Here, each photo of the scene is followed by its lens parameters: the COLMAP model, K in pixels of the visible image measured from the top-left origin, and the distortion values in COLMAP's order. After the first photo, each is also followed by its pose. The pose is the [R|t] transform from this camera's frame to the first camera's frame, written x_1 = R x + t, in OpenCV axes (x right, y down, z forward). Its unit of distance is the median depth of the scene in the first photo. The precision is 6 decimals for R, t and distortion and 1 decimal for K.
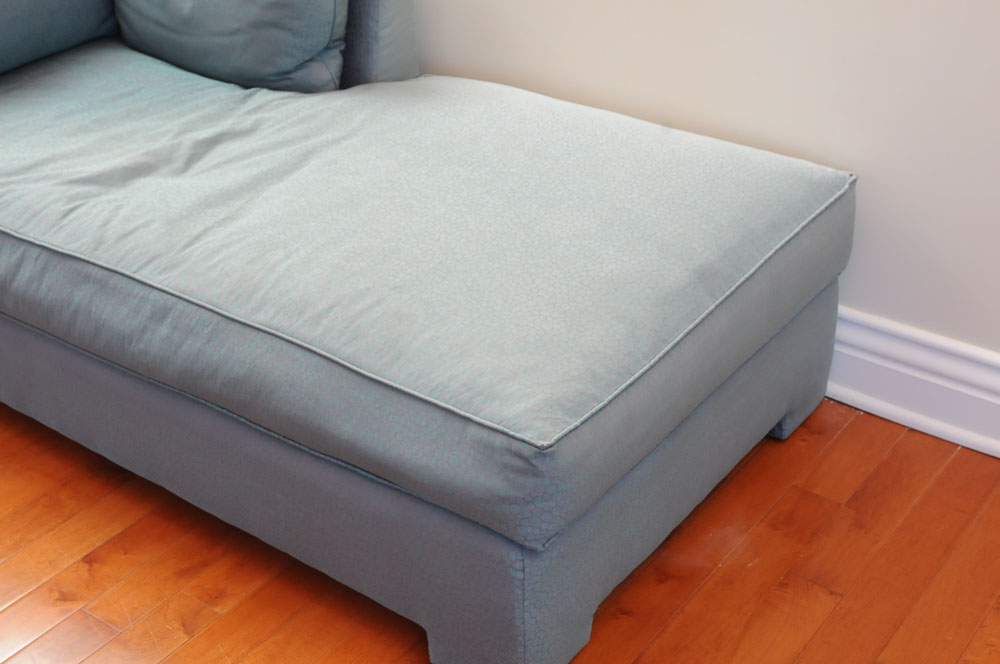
lens RADIAL K [[1413.1, 0, 491.2], [0, 1413.1, 334.7], [0, 0, 1]] dist [0.103036, 0.000000]
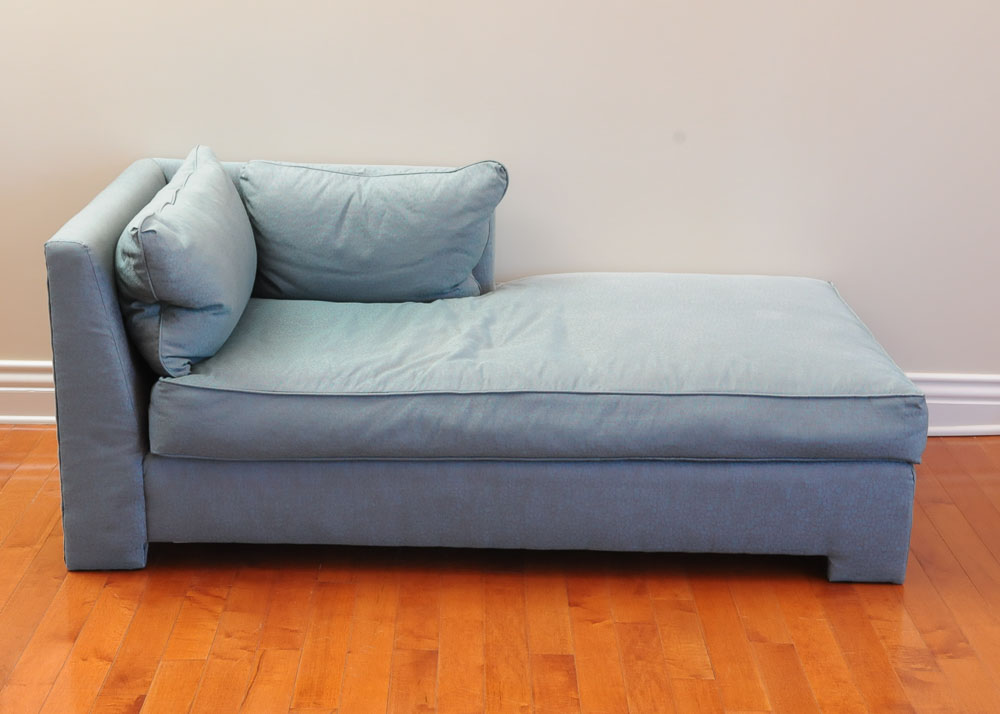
lens RADIAL K [[1602.9, 0, 493.5], [0, 1602.9, 359.7], [0, 0, 1]] dist [0.115167, 0.000000]
pose [[0.793450, -0.153430, 0.588979, -1.226184], [0.285482, 0.948468, -0.137512, 0.124429], [-0.537529, 0.277251, 0.796363, -0.264920]]
